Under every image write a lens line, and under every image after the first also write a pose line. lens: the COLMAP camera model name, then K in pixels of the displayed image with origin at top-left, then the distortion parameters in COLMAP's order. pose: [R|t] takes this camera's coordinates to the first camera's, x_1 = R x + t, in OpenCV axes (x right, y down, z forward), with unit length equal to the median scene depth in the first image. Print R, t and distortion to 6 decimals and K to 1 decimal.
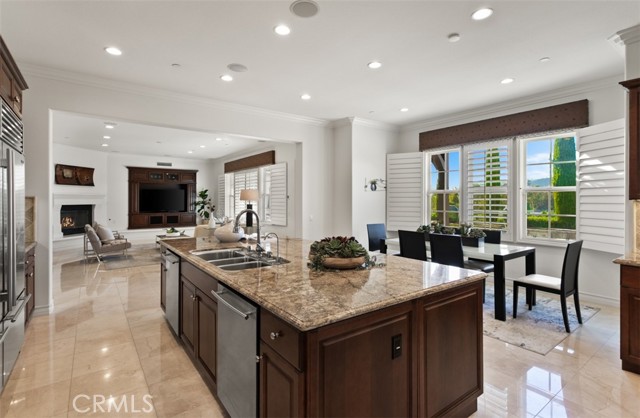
lens RADIAL K [[306.4, 0, 299.3], [0, 306.4, 200.6], [0, 0, 1]] dist [0.001530, -0.006964]
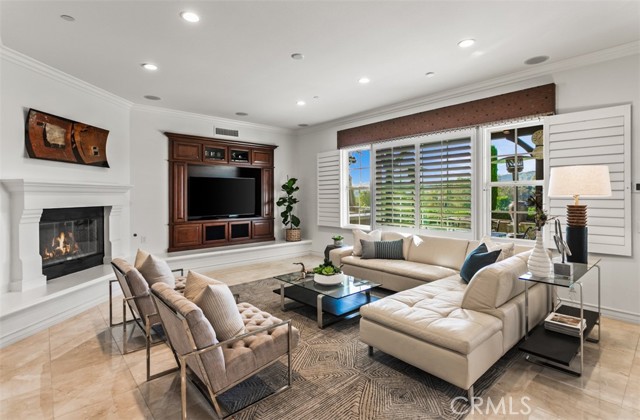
lens RADIAL K [[317.1, 0, 305.4], [0, 317.1, 198.5], [0, 0, 1]] dist [-0.016252, 0.000861]
pose [[0.997976, -0.003621, 0.063483, -0.680821], [0.003604, 0.999993, 0.000389, 0.004861], [-0.063484, -0.000159, 0.997983, 0.841533]]
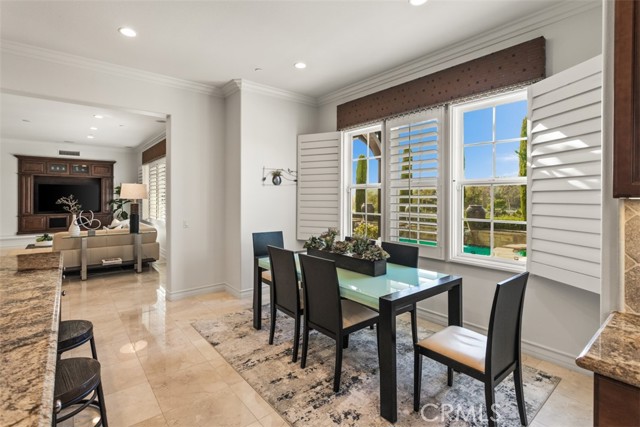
lens RADIAL K [[317.1, 0, 310.4], [0, 317.1, 199.5], [0, 0, 1]] dist [-0.016252, 0.000861]
pose [[0.996869, -0.000114, 0.079065, 0.260495], [-0.000279, 0.999988, 0.004965, -0.001680], [-0.079064, -0.004971, 0.996857, 0.248161]]
